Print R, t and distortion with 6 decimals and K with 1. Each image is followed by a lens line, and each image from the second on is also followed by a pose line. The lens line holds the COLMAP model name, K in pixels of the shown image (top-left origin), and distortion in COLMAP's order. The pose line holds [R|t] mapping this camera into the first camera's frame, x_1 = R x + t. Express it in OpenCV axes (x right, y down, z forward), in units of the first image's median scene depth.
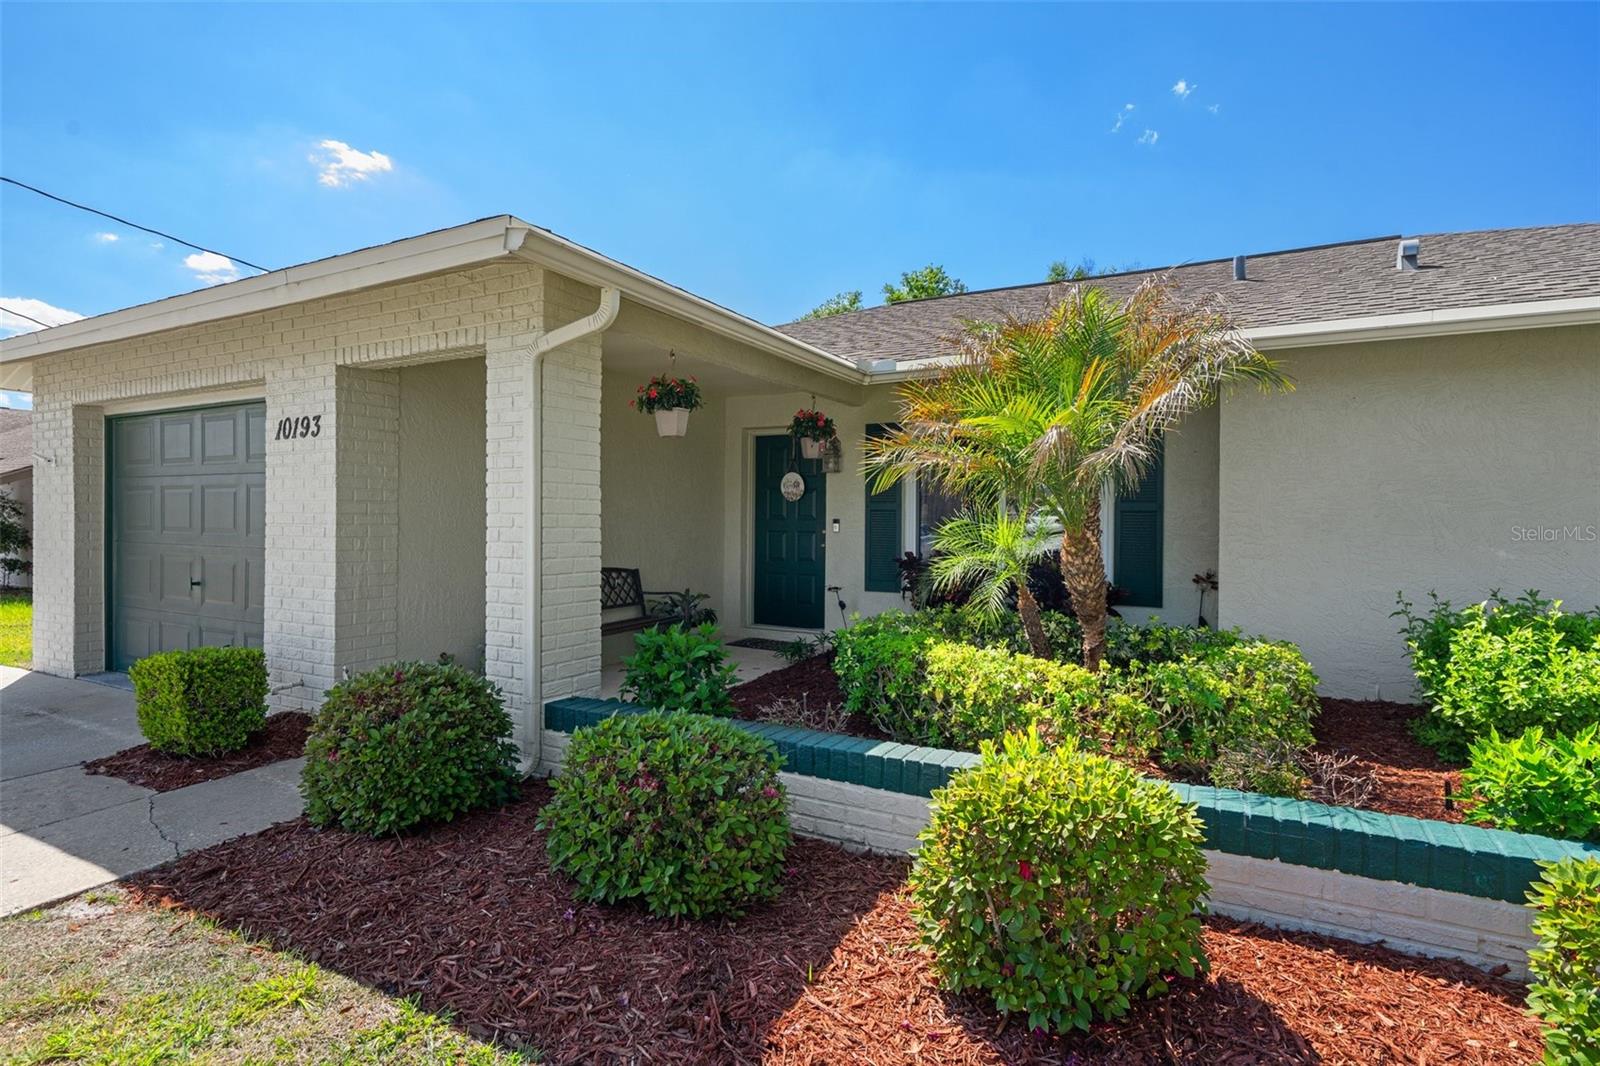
lens RADIAL K [[814.7, 0, 800.0], [0, 814.7, 533.0], [0, 0, 1]] dist [0.001904, 0.000178]
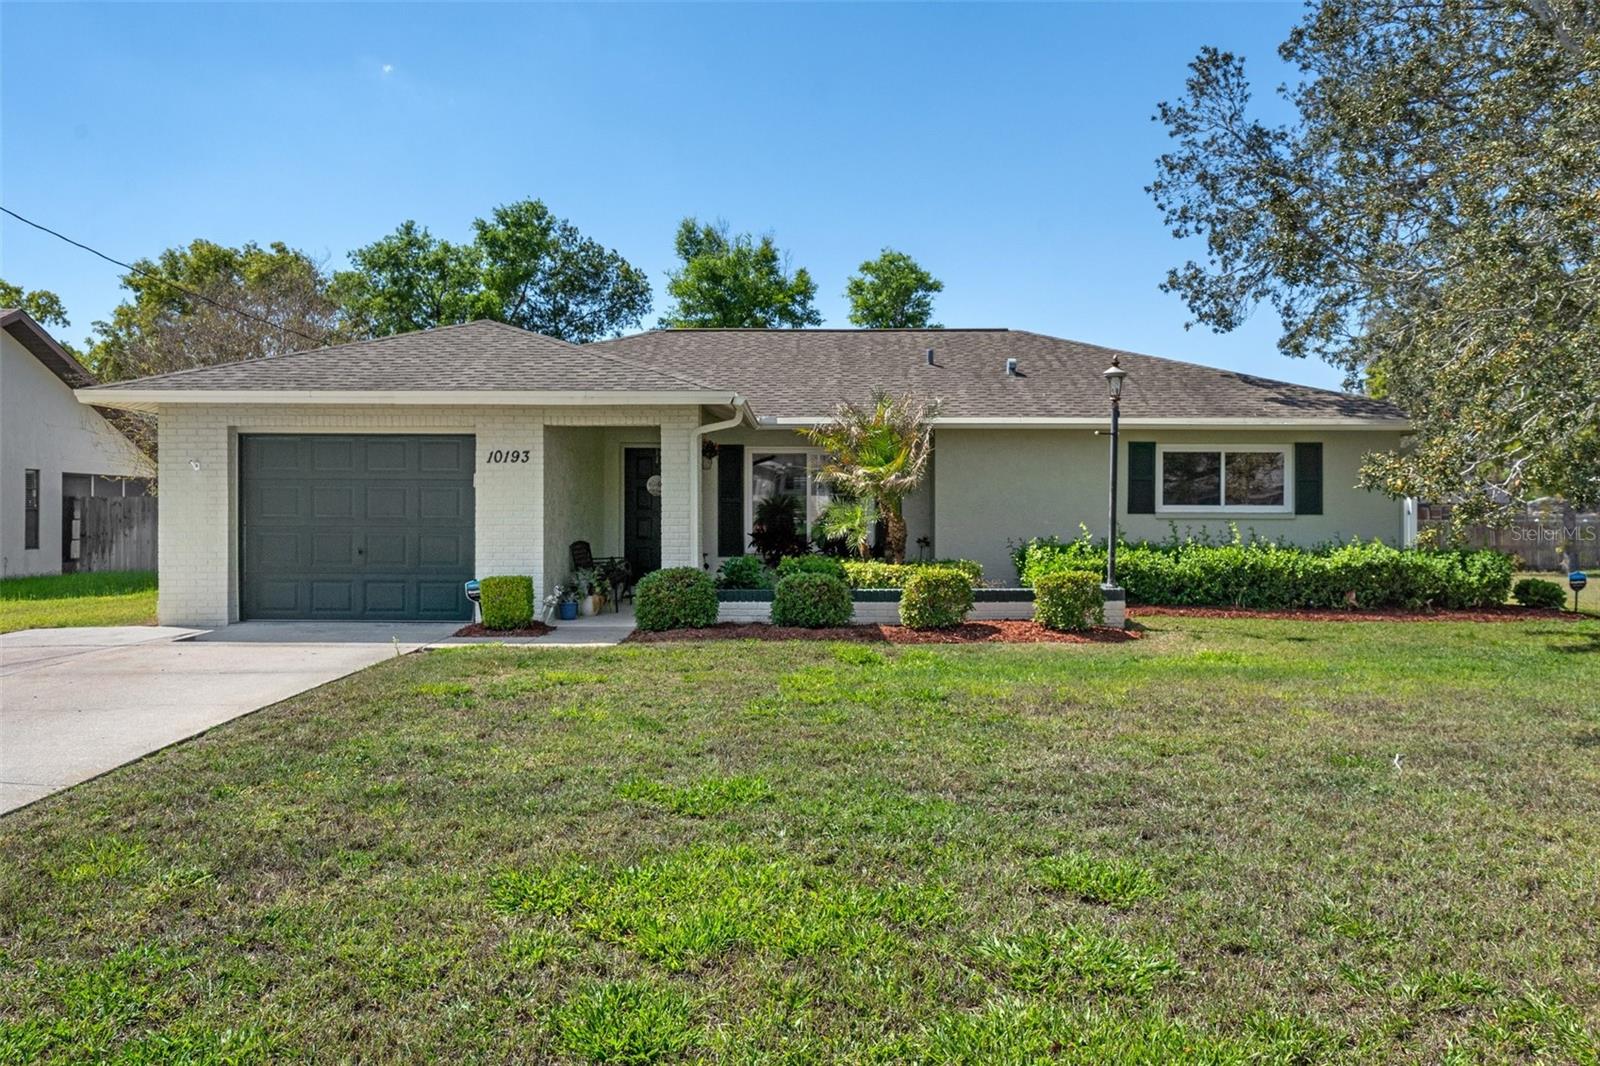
lens RADIAL K [[1288.7, 0, 800.0], [0, 1288.7, 533.0], [0, 0, 1]] dist [0.000784, 0.000404]
pose [[0.886785, -0.009402, 0.462087, -1.354855], [0.010079, 0.999949, 0.001003, 0.042274], [-0.462073, 0.003768, 0.886834, -1.798944]]
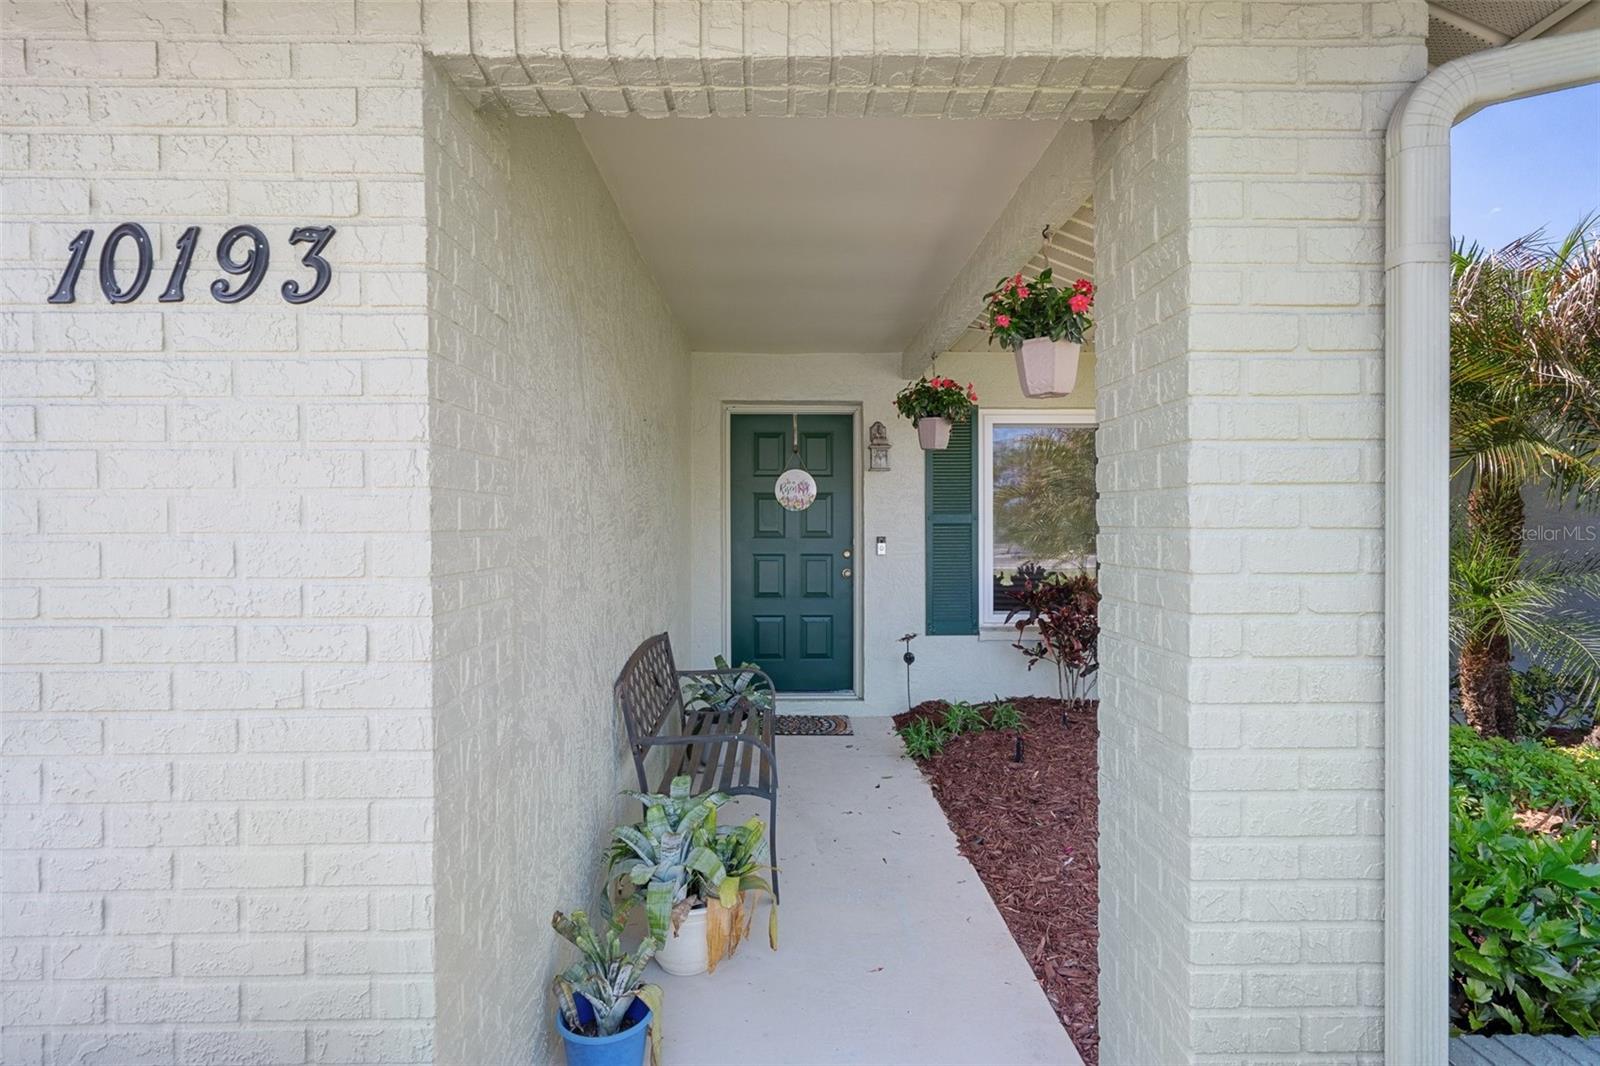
lens RADIAL K [[814.7, 0, 800.0], [0, 814.7, 533.0], [0, 0, 1]] dist [0.001904, 0.000178]
pose [[0.869499, -0.015259, 0.493698, -0.575575], [0.015395, 0.999874, 0.003790, -0.038601], [-0.493694, 0.004305, 0.869625, 0.667207]]
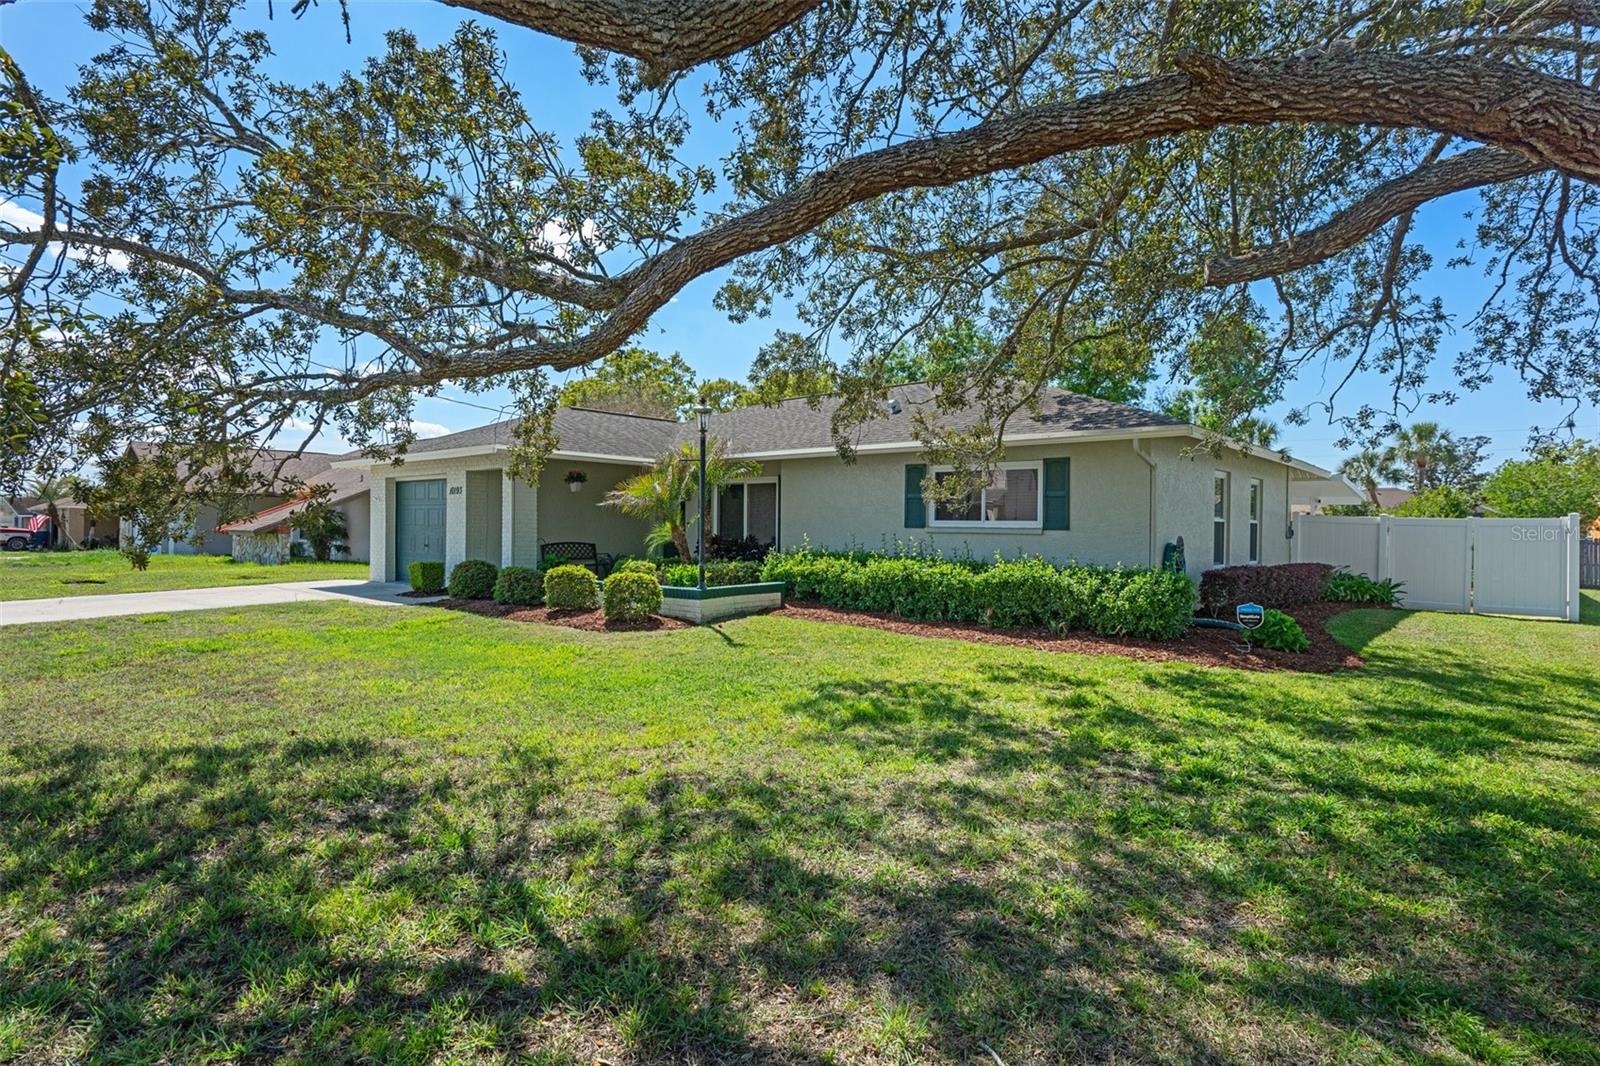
lens RADIAL K [[807.7, 0, 800.0], [0, 807.7, 533.0], [0, 0, 1]] dist [0.000220, 0.000013]
pose [[0.977204, 0.005165, -0.212238, 1.243157], [-0.006803, 0.999952, -0.006986, 0.038039], [0.212192, 0.008271, 0.977193, -1.619320]]
